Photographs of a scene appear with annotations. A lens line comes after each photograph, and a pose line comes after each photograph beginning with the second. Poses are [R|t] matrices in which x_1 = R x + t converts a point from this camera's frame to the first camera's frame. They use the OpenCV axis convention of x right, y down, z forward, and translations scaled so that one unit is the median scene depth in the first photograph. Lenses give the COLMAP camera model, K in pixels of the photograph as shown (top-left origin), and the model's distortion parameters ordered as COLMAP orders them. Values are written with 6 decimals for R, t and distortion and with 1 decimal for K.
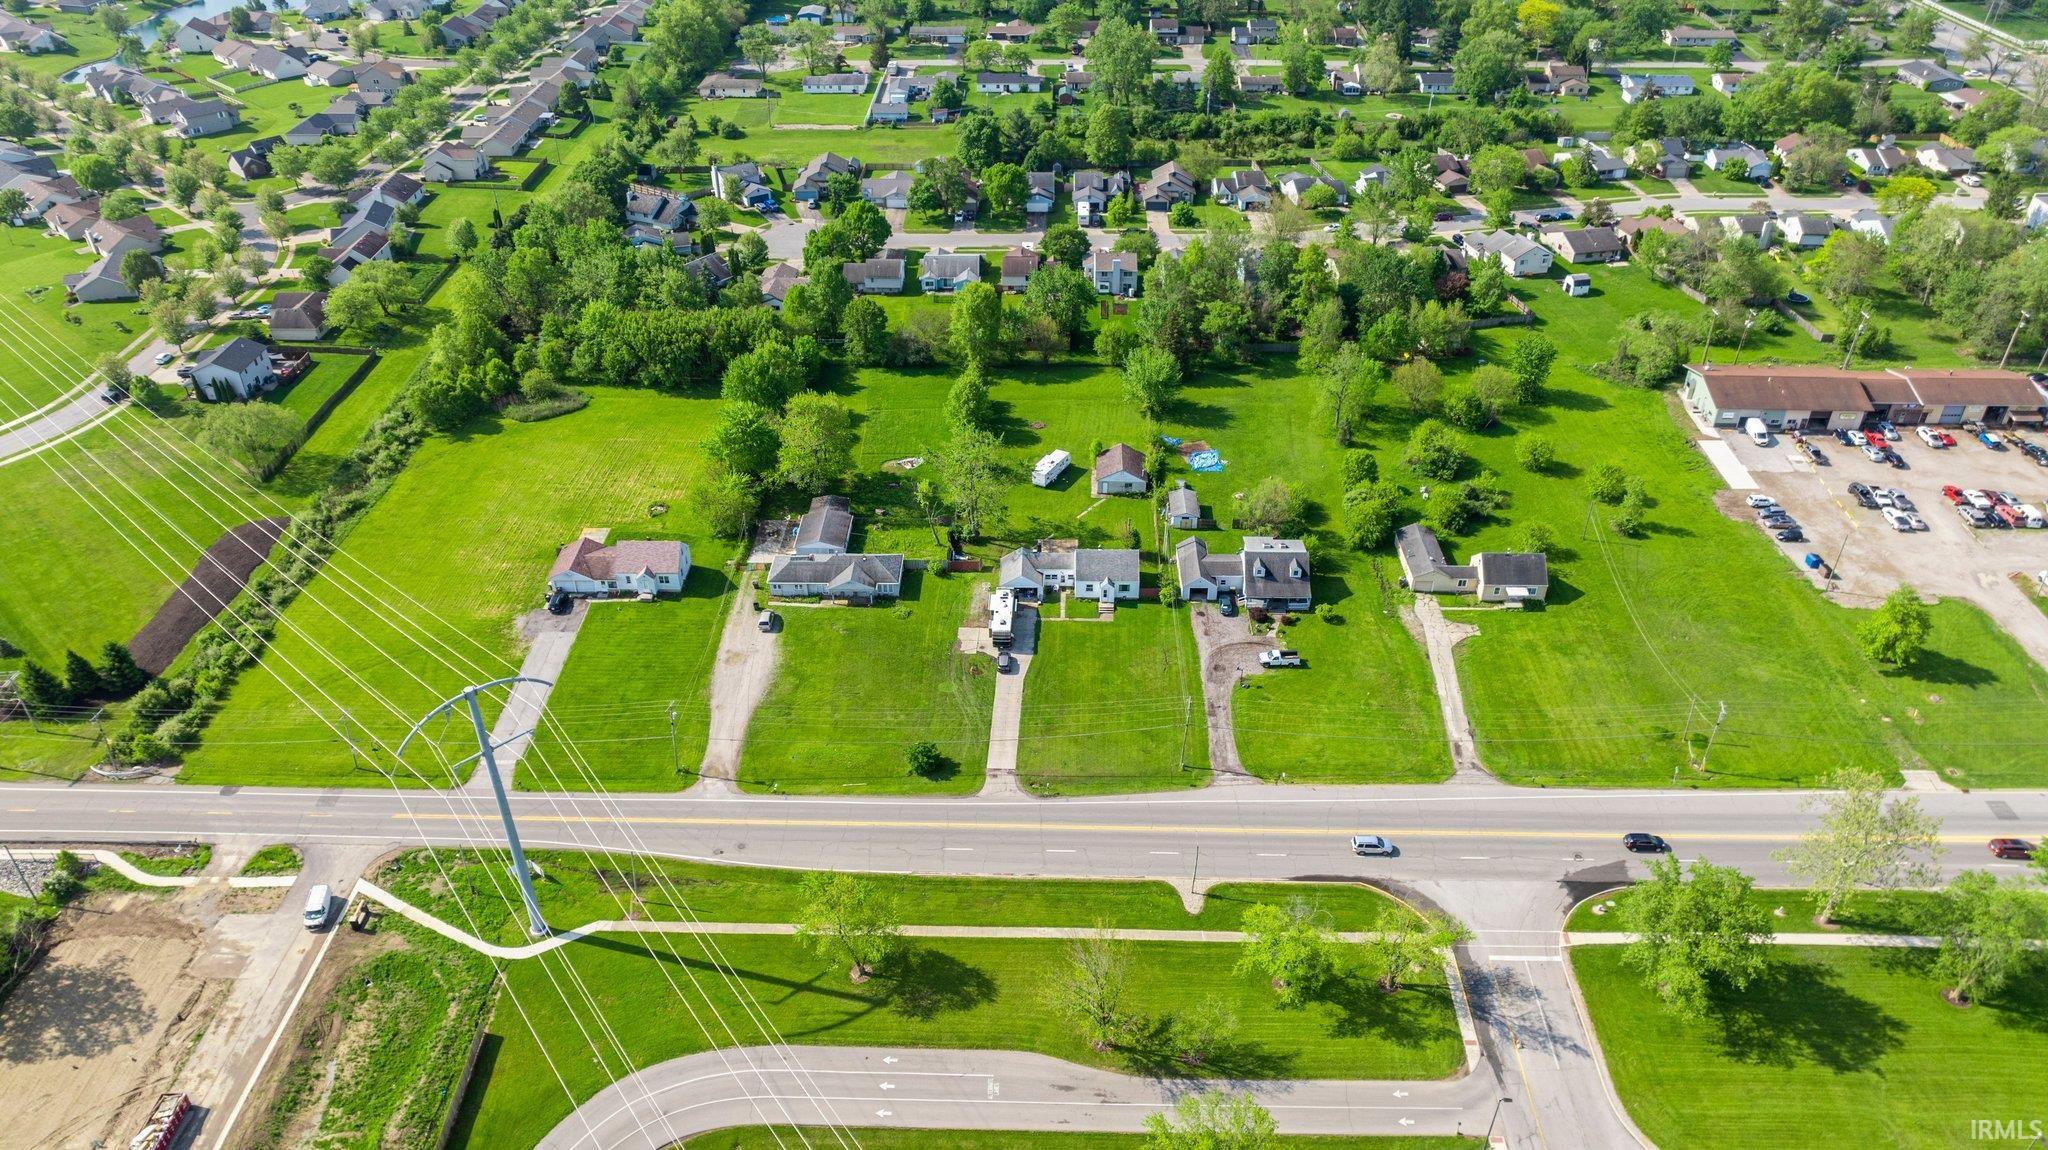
lens RADIAL K [[1440.9, 0, 1024.0], [0, 1440.9, 575.0], [0, 0, 1]] dist [-0.010009, -0.028775]
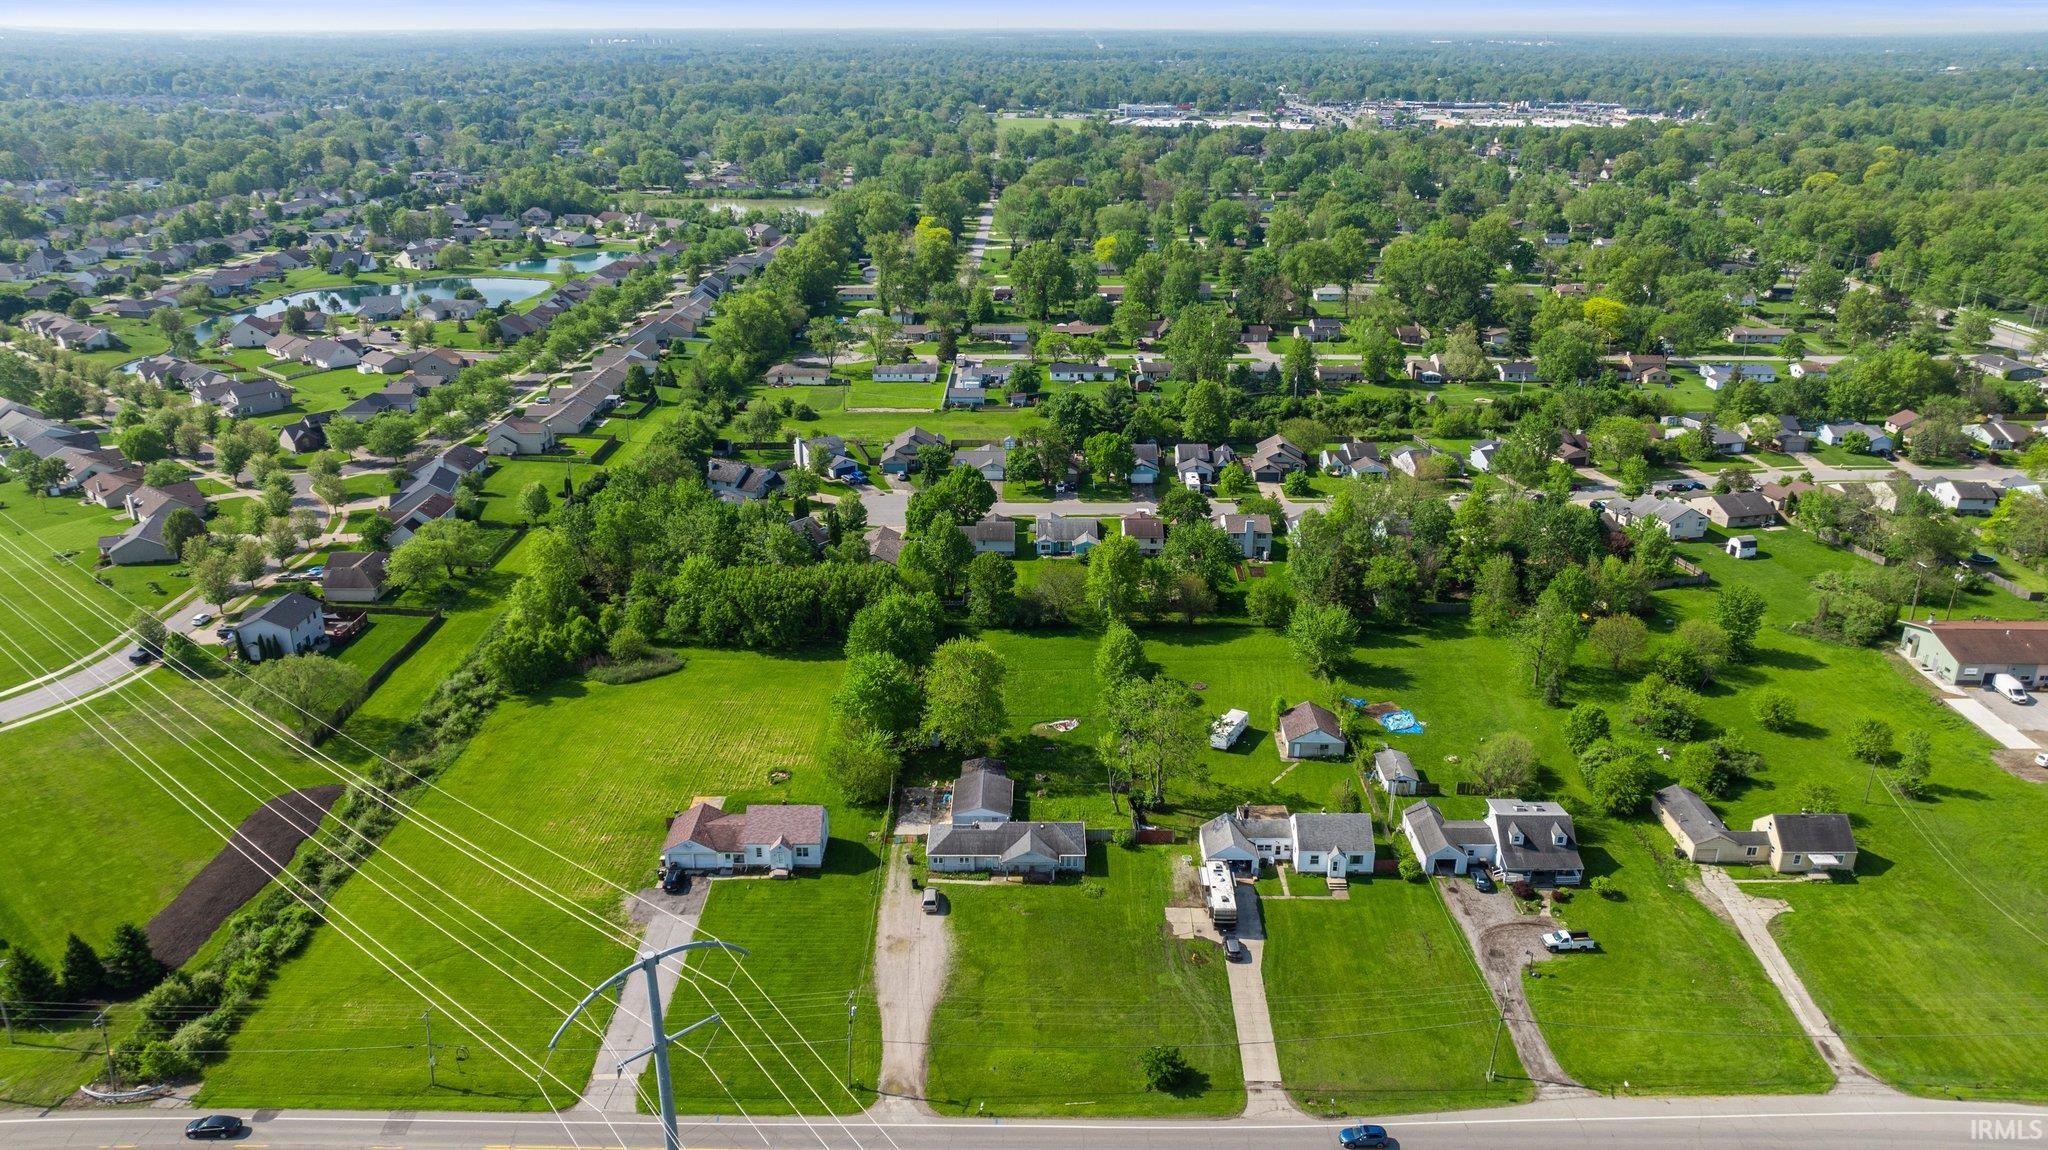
lens RADIAL K [[1444.2, 0, 1024.0], [0, 1444.2, 575.0], [0, 0, 1]] dist [-0.021066, 0.002850]
pose [[0.999872, -0.000951, 0.015994, -0.116368], [0.004623, 0.972918, -0.231106, 0.034872], [-0.015341, 0.231150, 0.972797, 0.131317]]
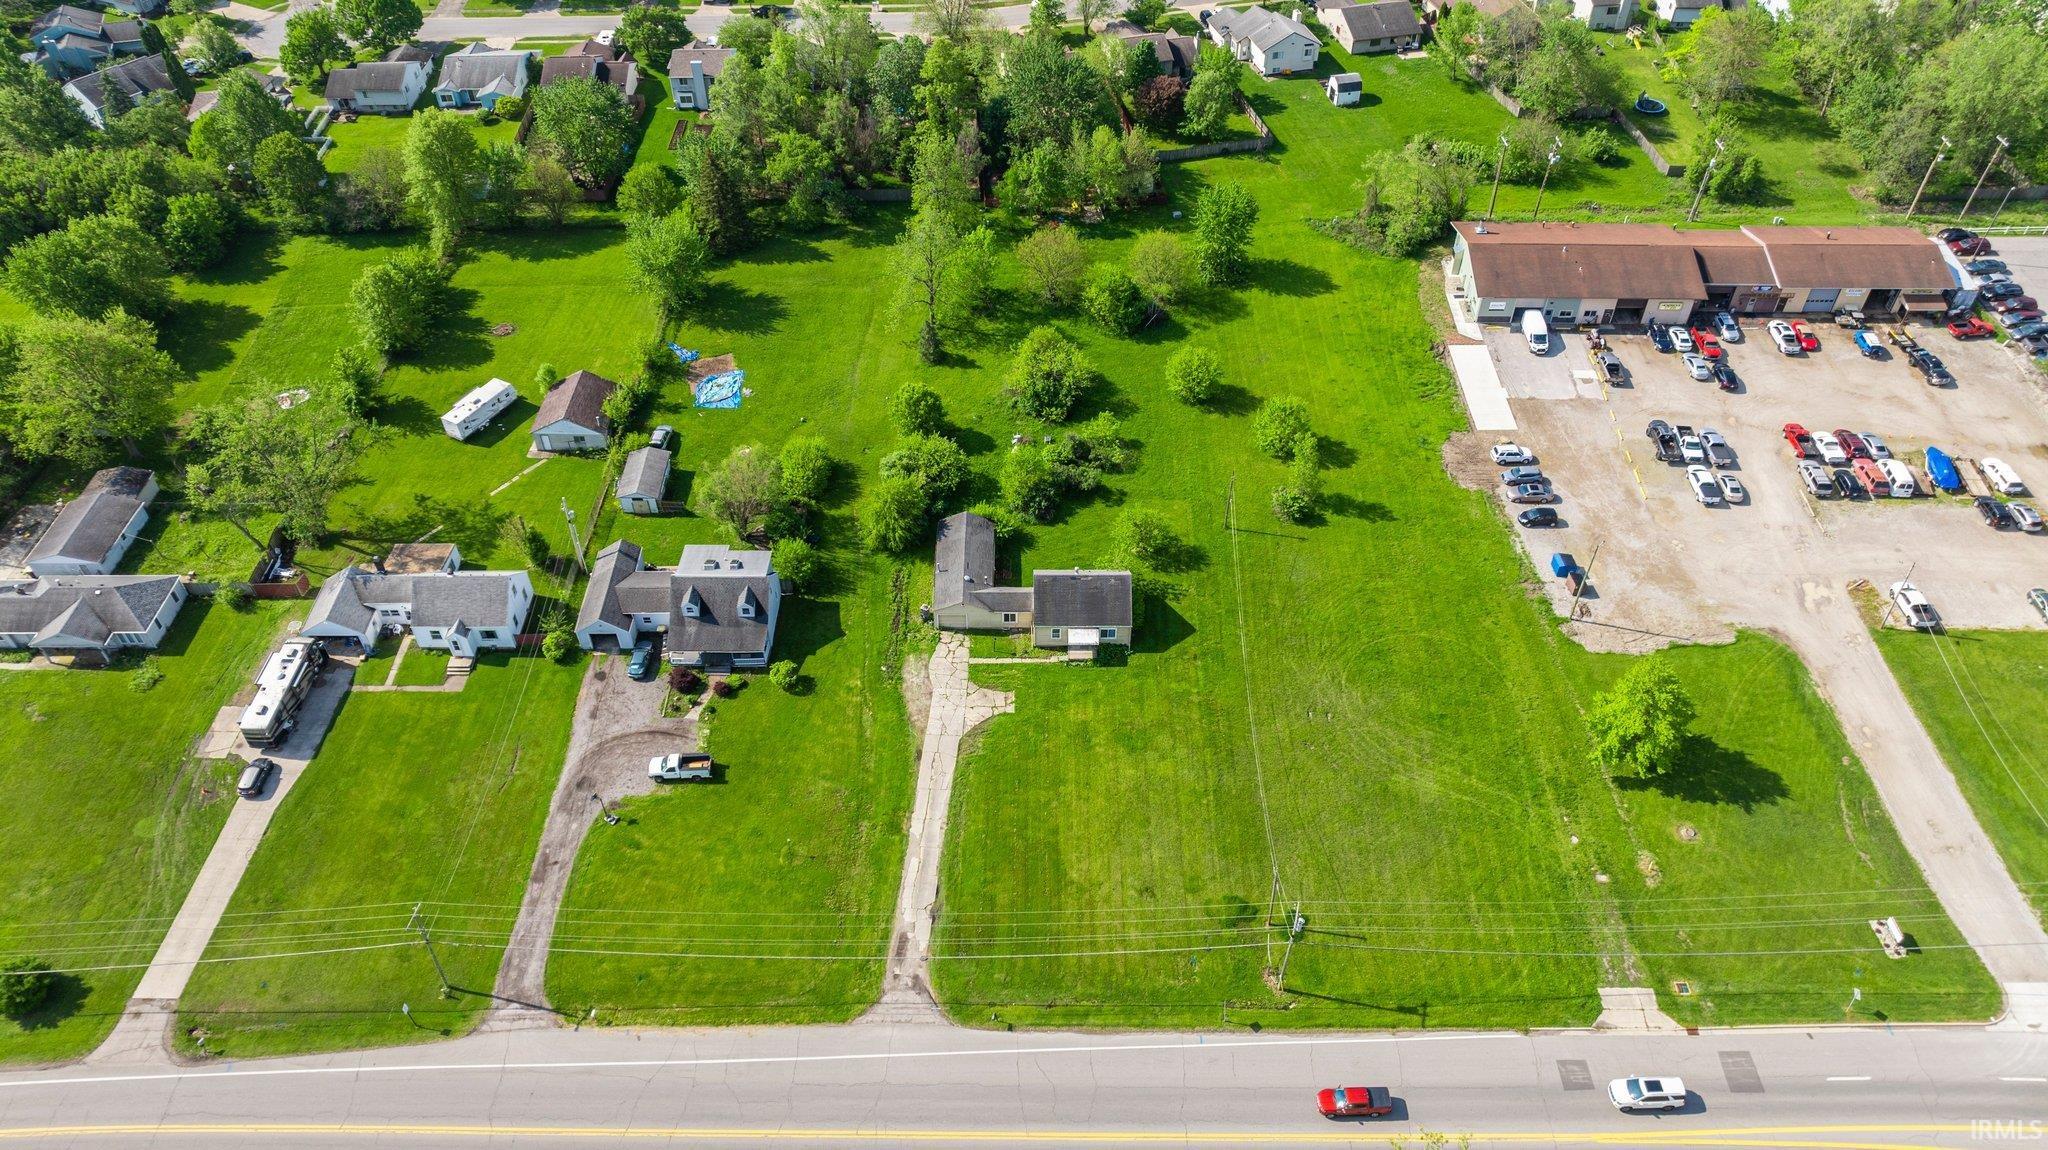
lens RADIAL K [[1440.9, 0, 1024.0], [0, 1440.9, 575.0], [0, 0, 1]] dist [-0.010009, -0.028775]
pose [[0.999871, -0.013035, 0.009381, 0.263095], [0.011195, 0.984537, 0.174819, -0.110623], [-0.011514, -0.174691, 0.984556, 0.307688]]
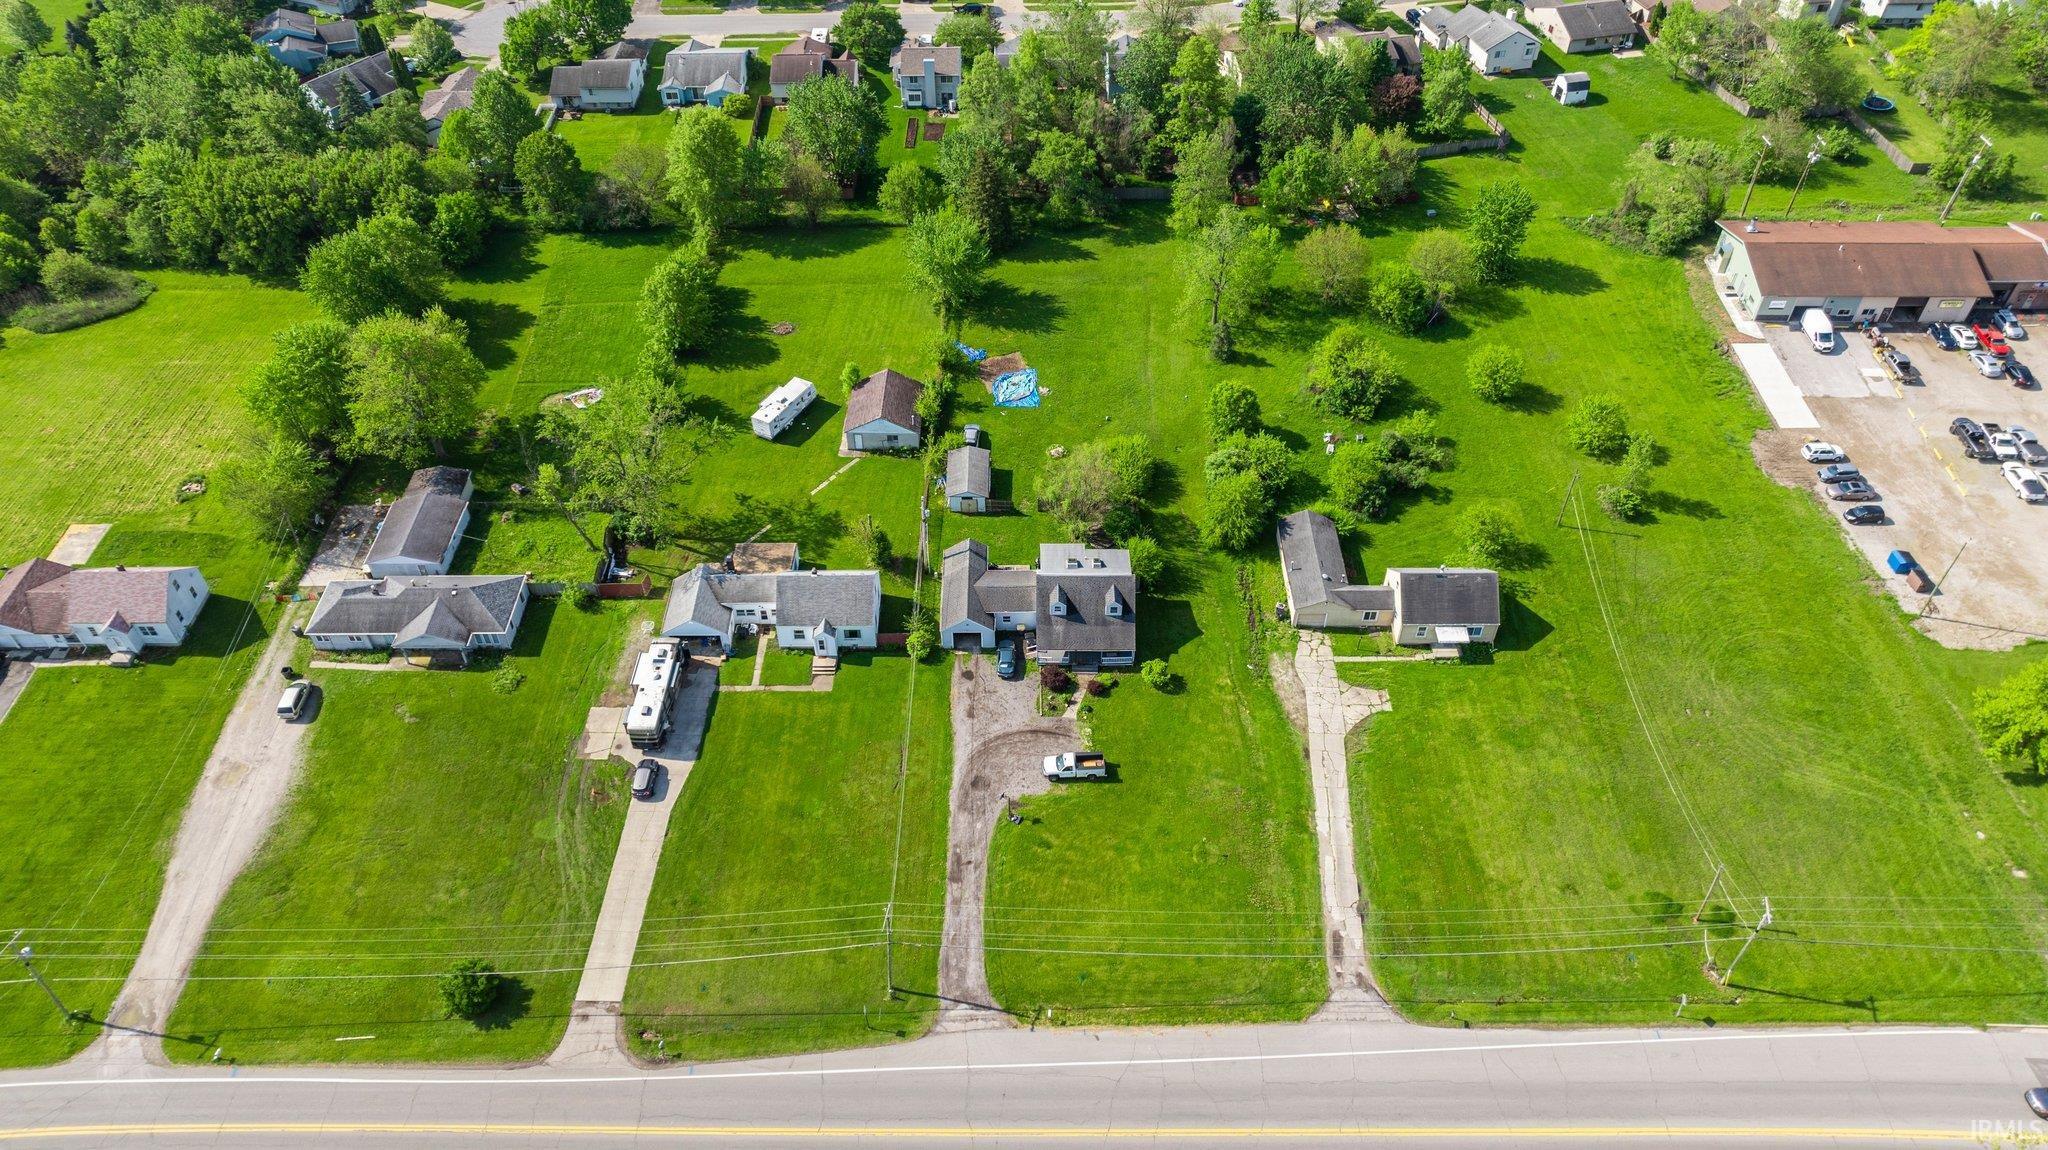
lens RADIAL K [[1444.2, 0, 1024.0], [0, 1444.2, 575.0], [0, 0, 1]] dist [-0.021066, 0.002850]
pose [[0.999807, -0.015262, 0.012386, 0.119722], [0.012857, 0.984450, 0.175196, -0.112028], [-0.014868, -0.175002, 0.984456, 0.309143]]
